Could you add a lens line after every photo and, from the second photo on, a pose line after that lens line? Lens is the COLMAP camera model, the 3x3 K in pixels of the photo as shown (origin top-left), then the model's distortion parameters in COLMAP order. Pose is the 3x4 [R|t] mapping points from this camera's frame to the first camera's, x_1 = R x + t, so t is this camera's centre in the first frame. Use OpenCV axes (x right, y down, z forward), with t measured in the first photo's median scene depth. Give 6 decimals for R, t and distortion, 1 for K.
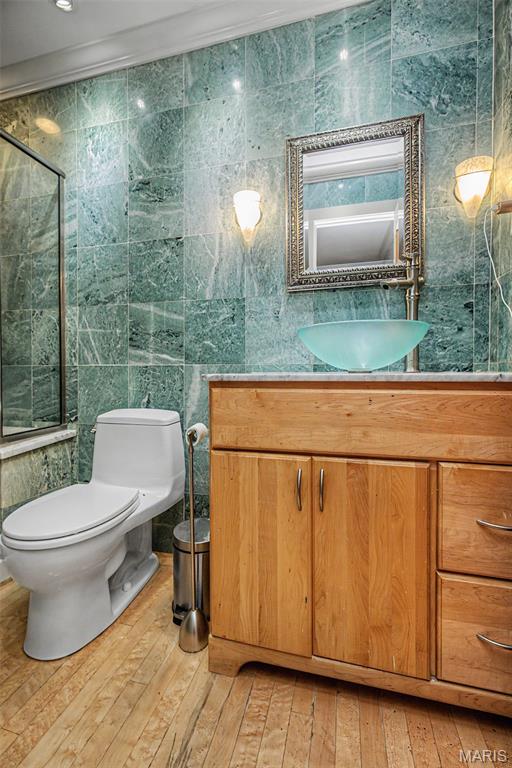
lens RADIAL K [[328.6, 0, 259.1], [0, 328.6, 379.2], [0, 0, 1]] dist [0.002460, 0.000099]
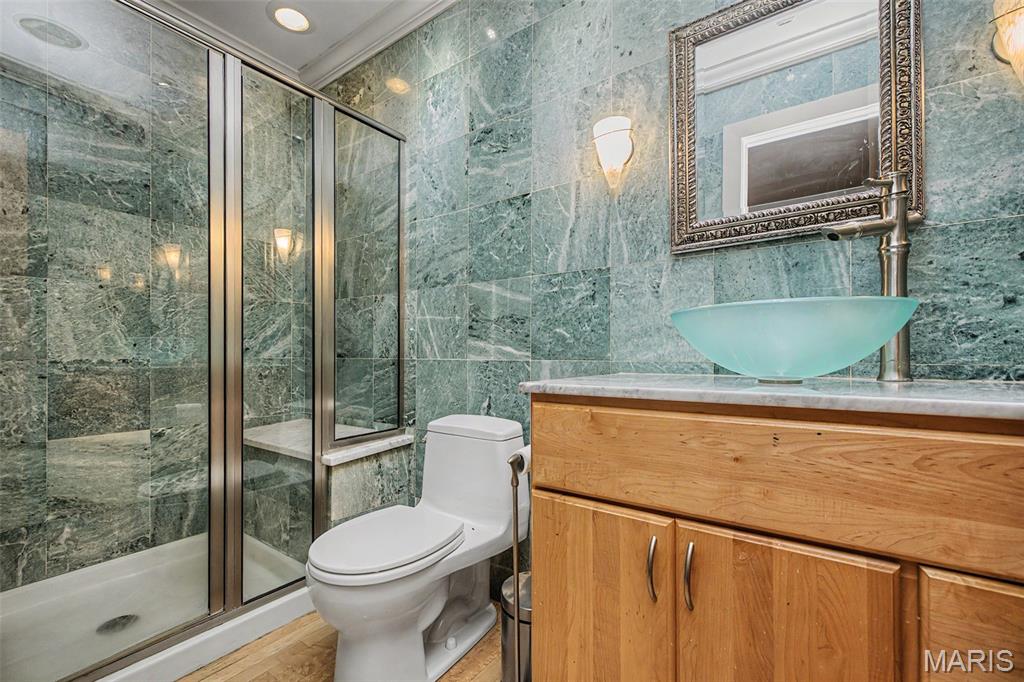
lens RADIAL K [[430.1, 0, 521.9], [0, 430.1, 357.8], [0, 0, 1]] dist [0.002179, -0.000125]
pose [[0.937013, 0.004310, -0.349268, 0.102458], [-0.010524, 0.999818, -0.015896, -0.035370], [0.349136, 0.018571, 0.936888, 0.067630]]
